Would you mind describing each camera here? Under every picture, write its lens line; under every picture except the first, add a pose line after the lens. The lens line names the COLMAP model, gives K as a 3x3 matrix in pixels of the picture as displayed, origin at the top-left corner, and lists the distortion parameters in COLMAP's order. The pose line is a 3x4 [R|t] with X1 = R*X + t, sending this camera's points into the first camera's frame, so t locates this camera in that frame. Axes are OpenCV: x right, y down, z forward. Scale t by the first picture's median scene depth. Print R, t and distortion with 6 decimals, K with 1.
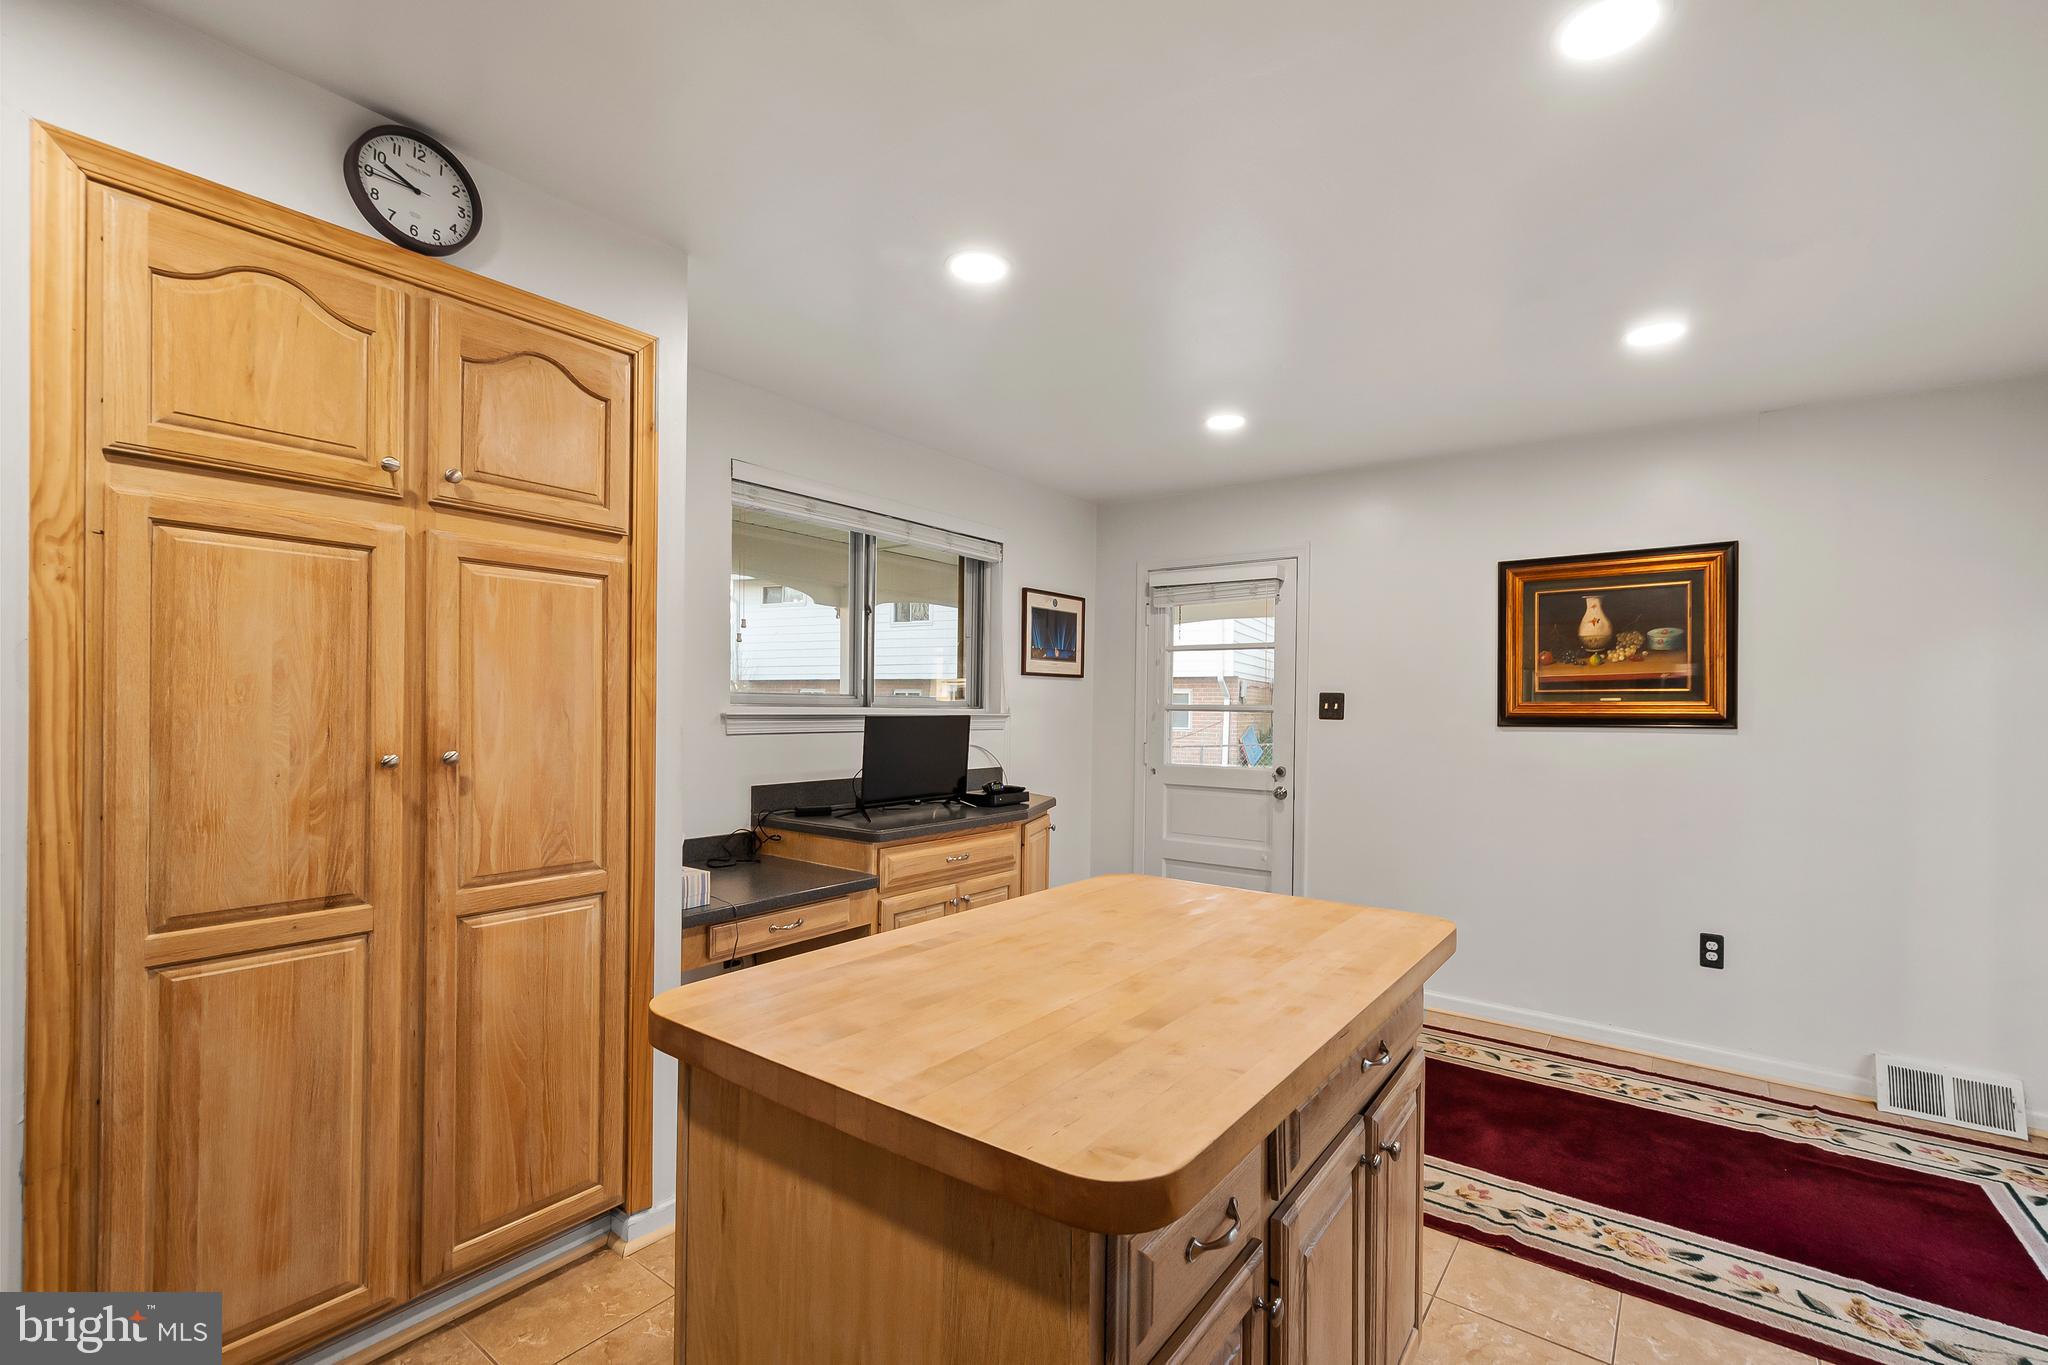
lens RADIAL K [[885.3, 0, 1042.7], [0, 885.3, 711.0], [0, 0, 1]] dist [0.003592, 0.000537]
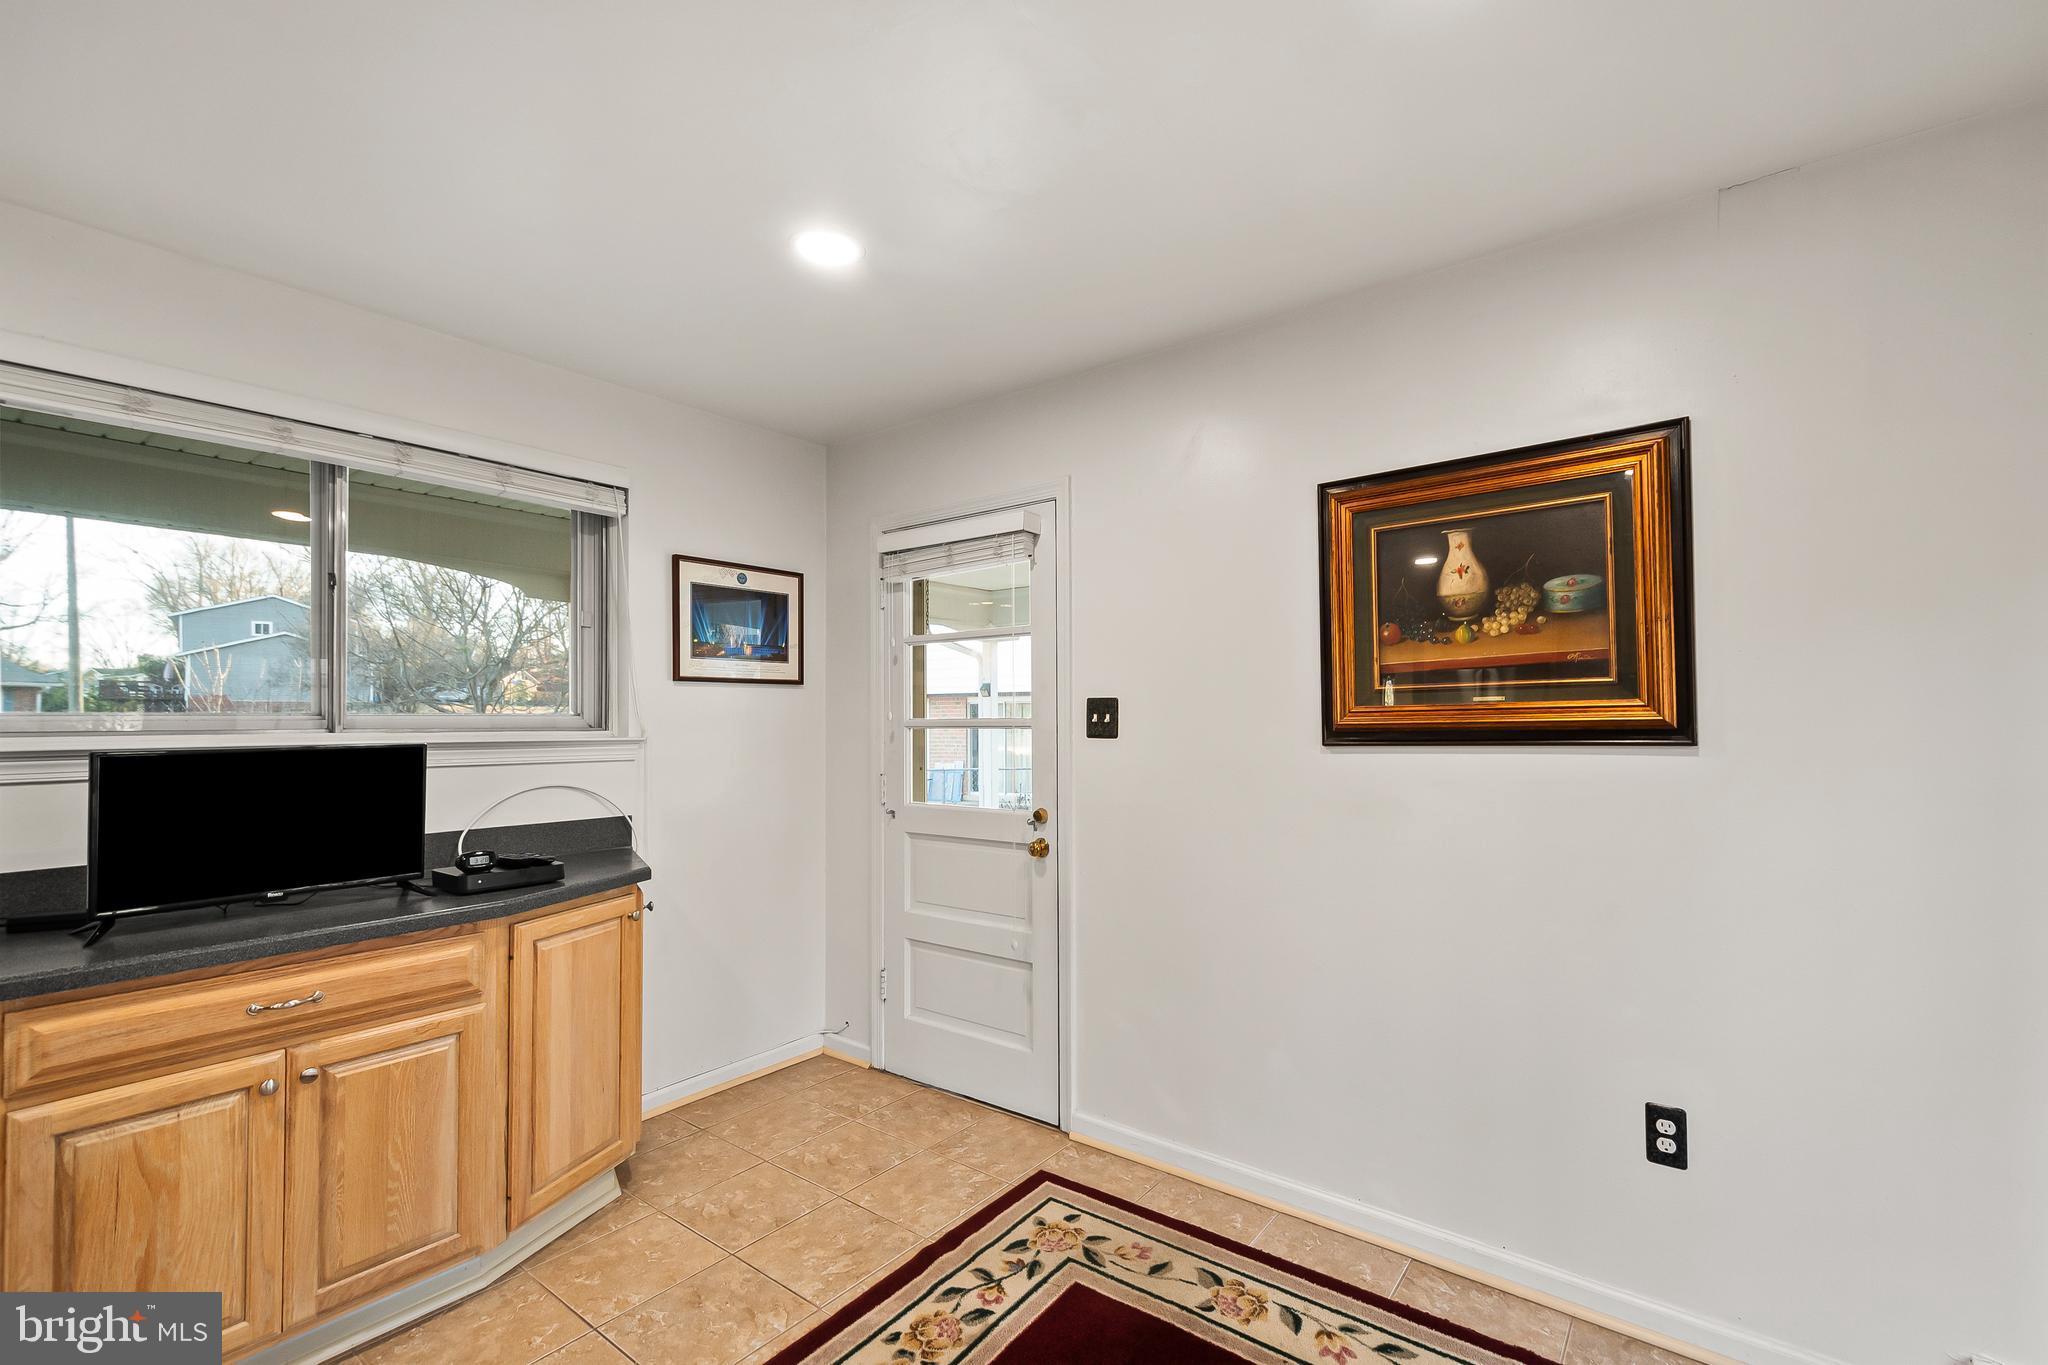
lens RADIAL K [[885.3, 0, 1042.7], [0, 885.3, 711.0], [0, 0, 1]] dist [0.003592, 0.000537]
pose [[0.999711, -0.018276, -0.015601, 0.337021], [0.018001, 0.999683, -0.017631, 0.000300], [0.015918, 0.017346, 0.999723, 0.383985]]
